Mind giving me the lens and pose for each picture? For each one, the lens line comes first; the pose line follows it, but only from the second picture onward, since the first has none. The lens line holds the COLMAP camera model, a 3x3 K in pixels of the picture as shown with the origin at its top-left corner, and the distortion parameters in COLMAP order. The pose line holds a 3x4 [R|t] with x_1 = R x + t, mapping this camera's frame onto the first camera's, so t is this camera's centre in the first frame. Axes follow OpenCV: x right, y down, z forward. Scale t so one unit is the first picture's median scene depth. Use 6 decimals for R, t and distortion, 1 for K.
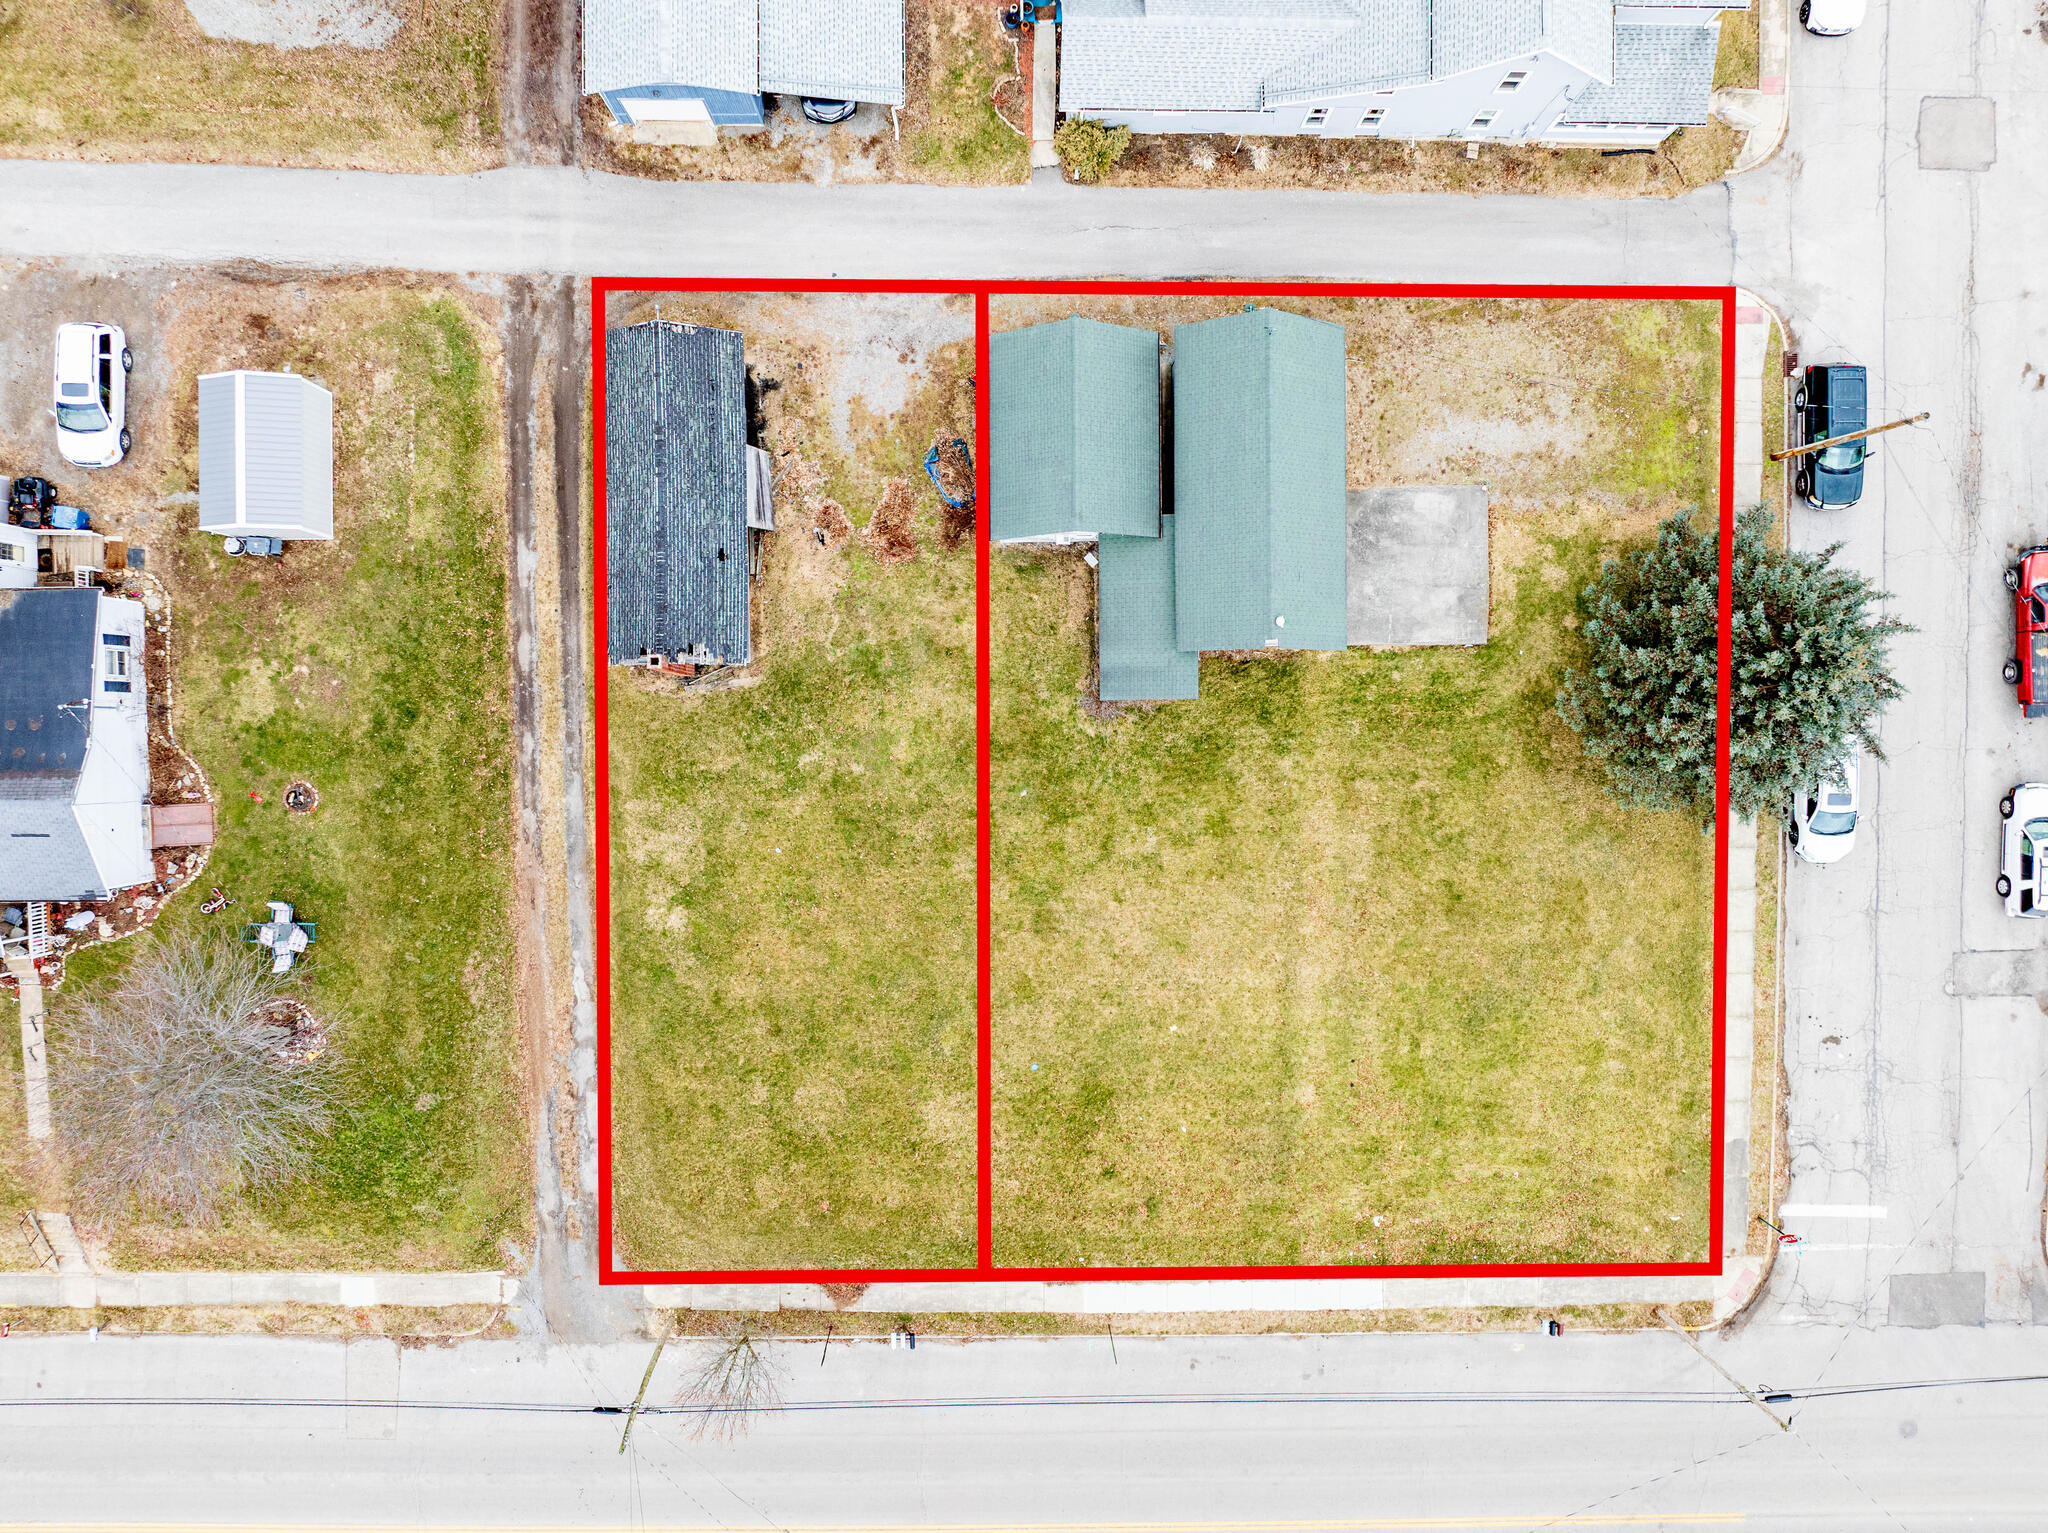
lens RADIAL K [[1443.7, 0, 1025.7], [0, 1443.7, 769.7], [0, 0, 1]] dist [-0.034444, 0.002244]
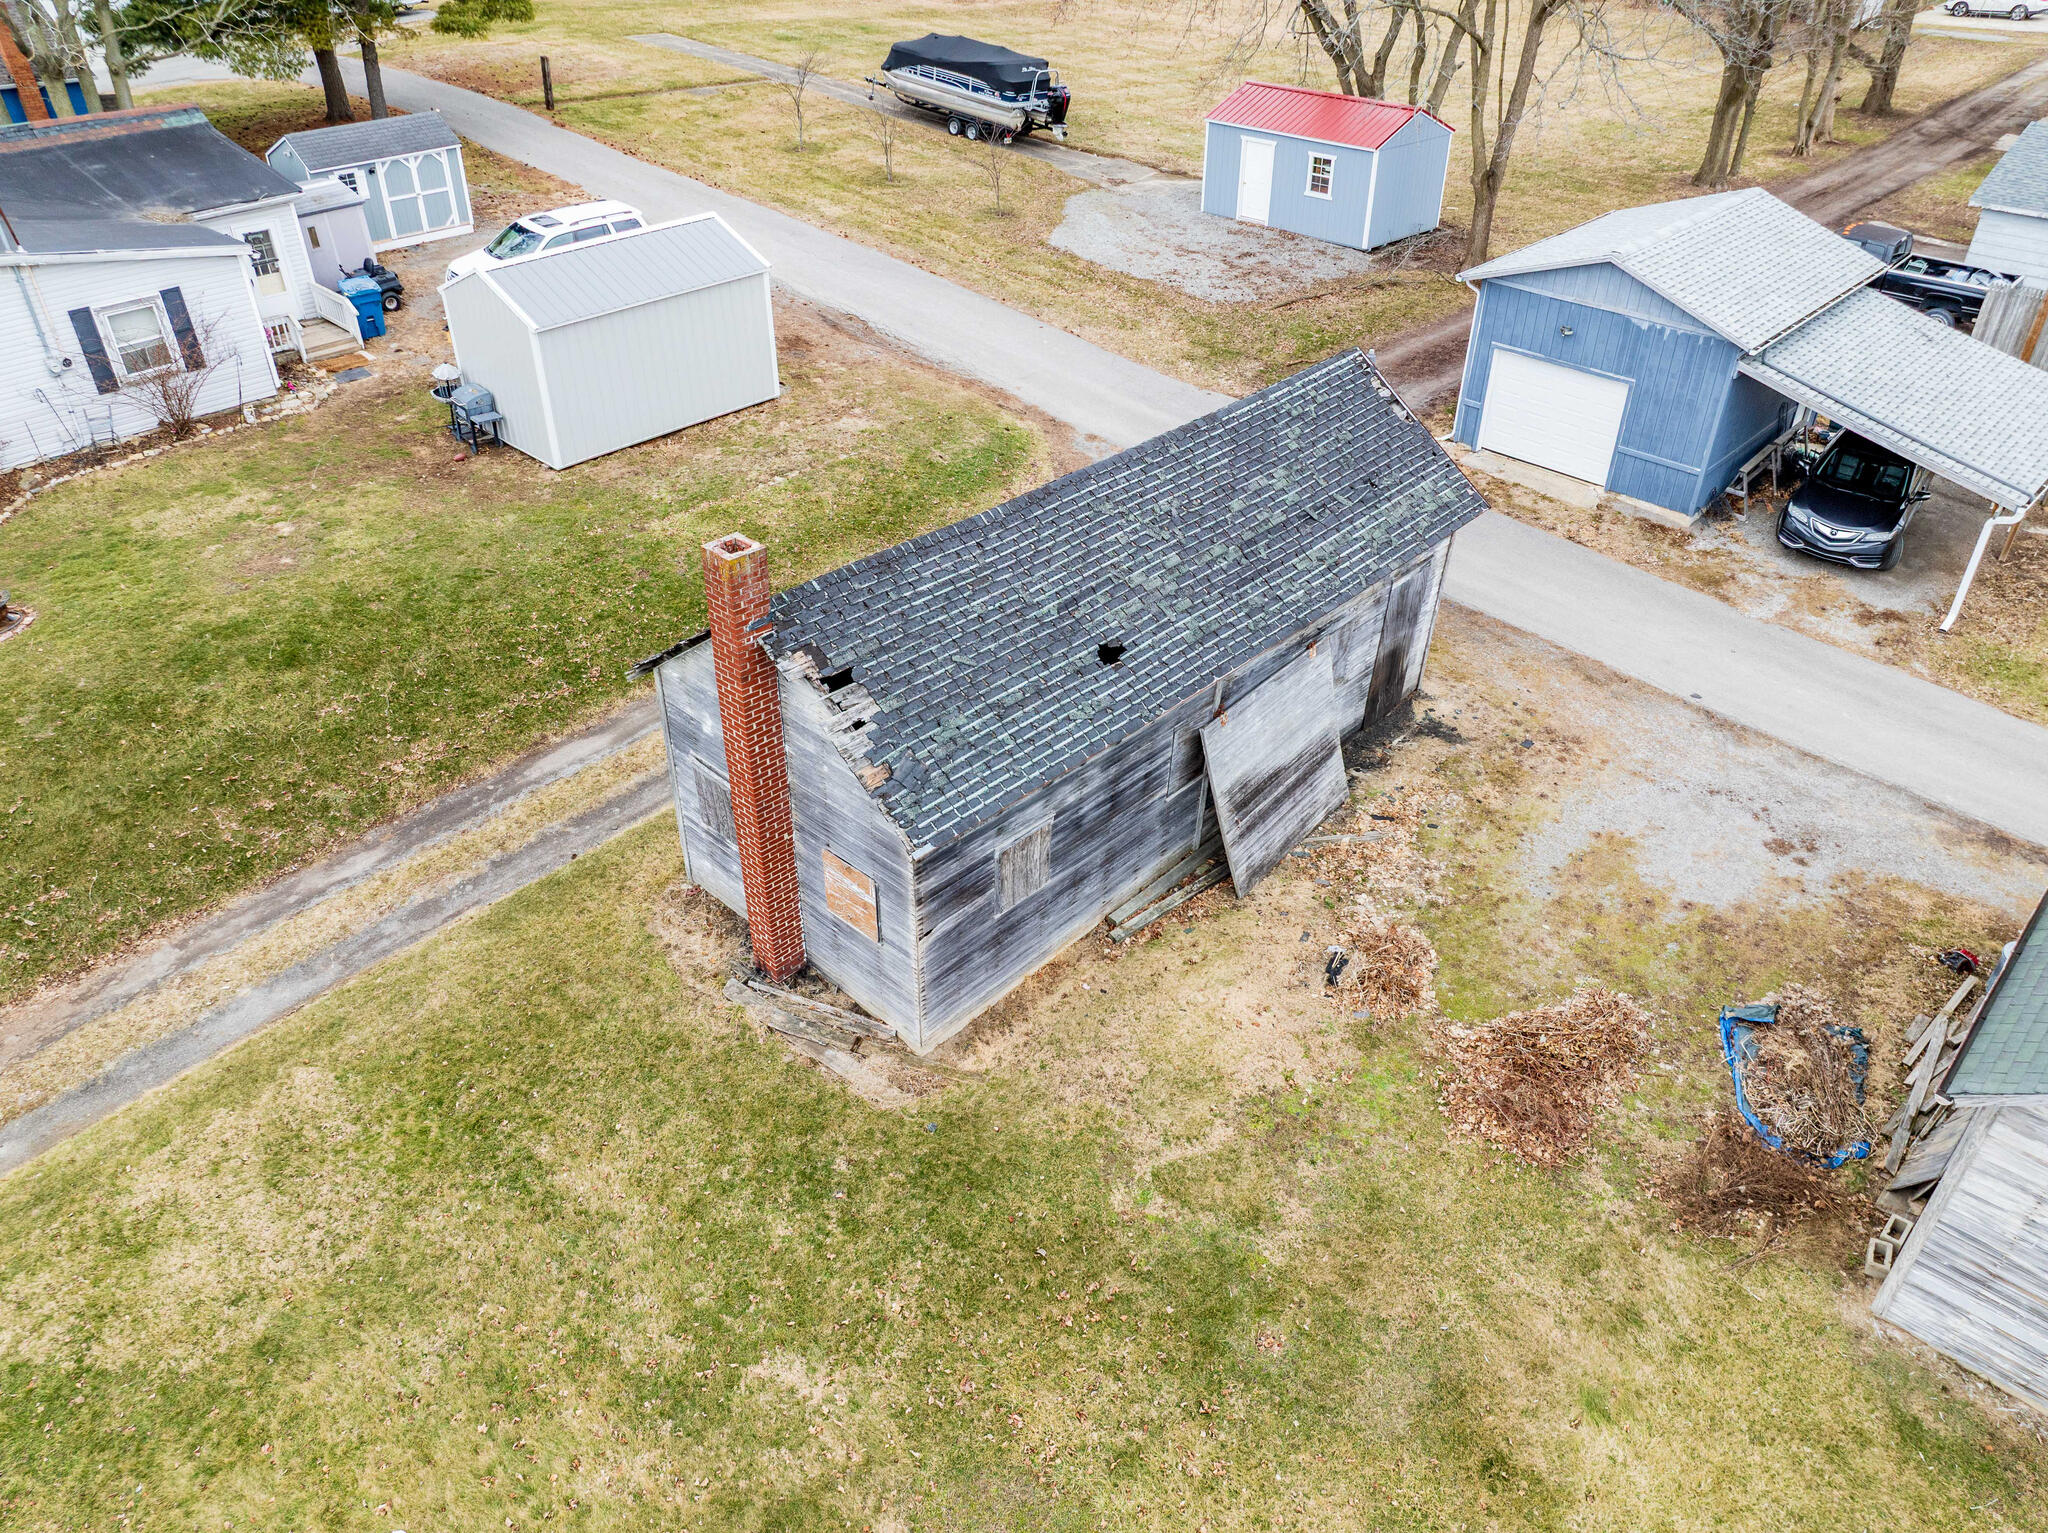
lens RADIAL K [[1443.7, 0, 1025.7], [0, 1443.7, 769.7], [0, 0, 1]] dist [-0.034444, 0.002244]
pose [[0.716800, 0.395693, -0.574130, -0.018577], [-0.697237, 0.397631, -0.596449, 0.072688], [-0.007719, 0.827839, 0.560913, 0.770920]]
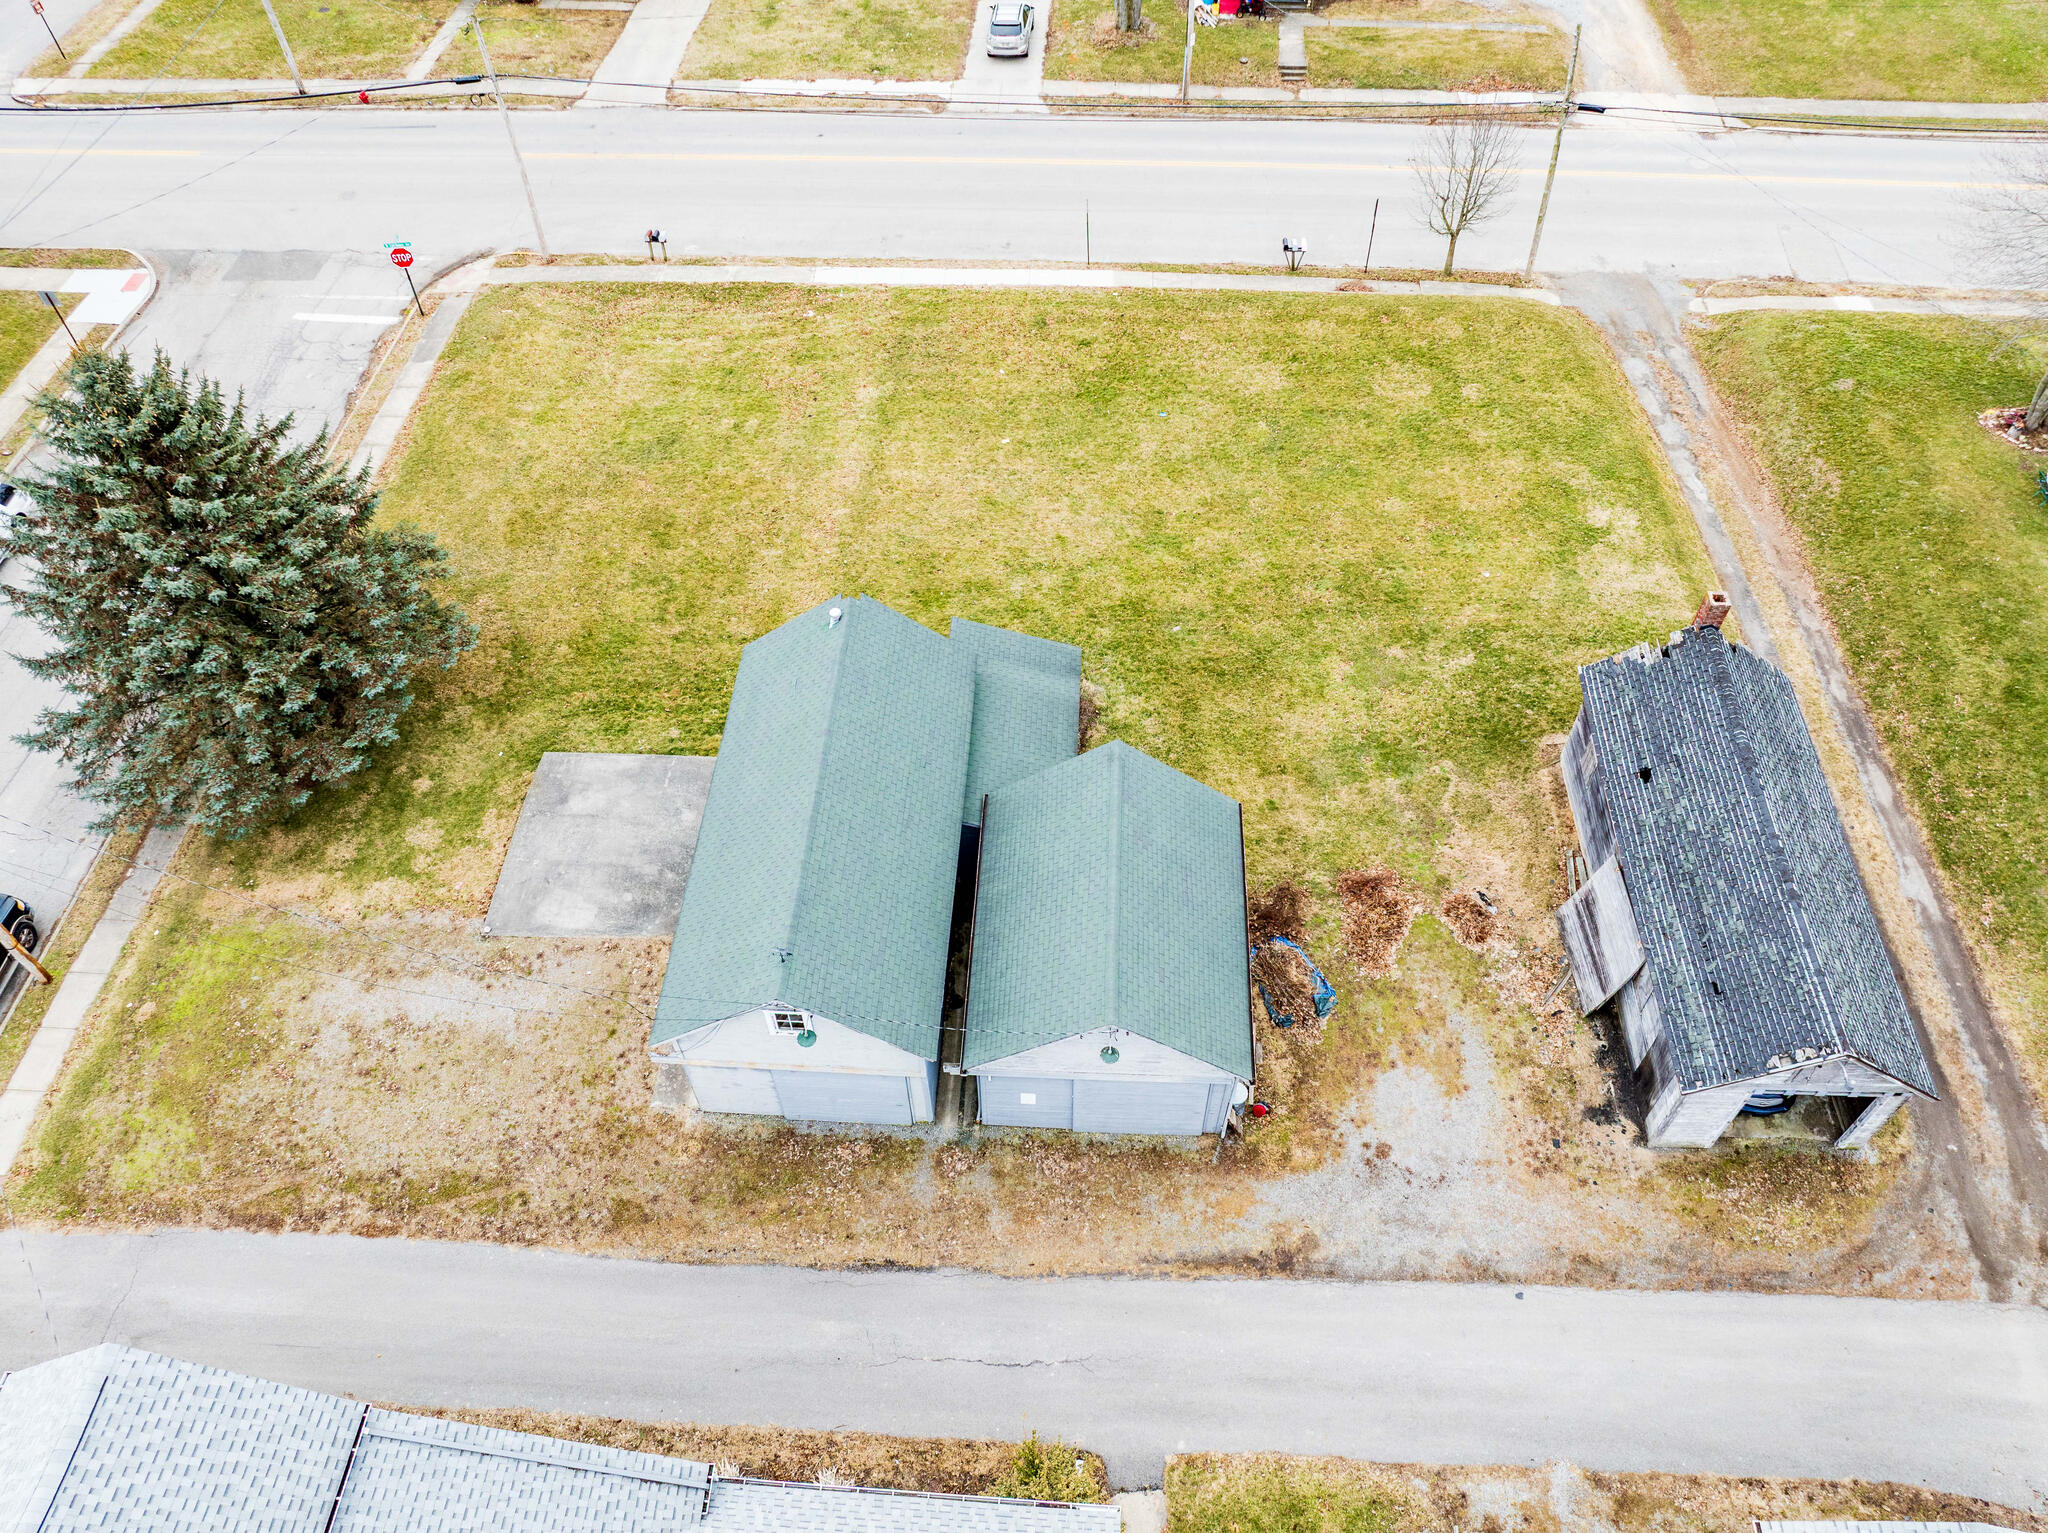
lens RADIAL K [[1442.0, 0, 1018.3], [0, 1442.0, 769.4], [0, 0, 1]] dist [-0.043324, 0.004608]
pose [[-0.997795, -0.046785, 0.047077, 0.044934], [0.065758, -0.793010, 0.605649, -0.529519], [0.008998, 0.607409, 0.794338, 0.431523]]
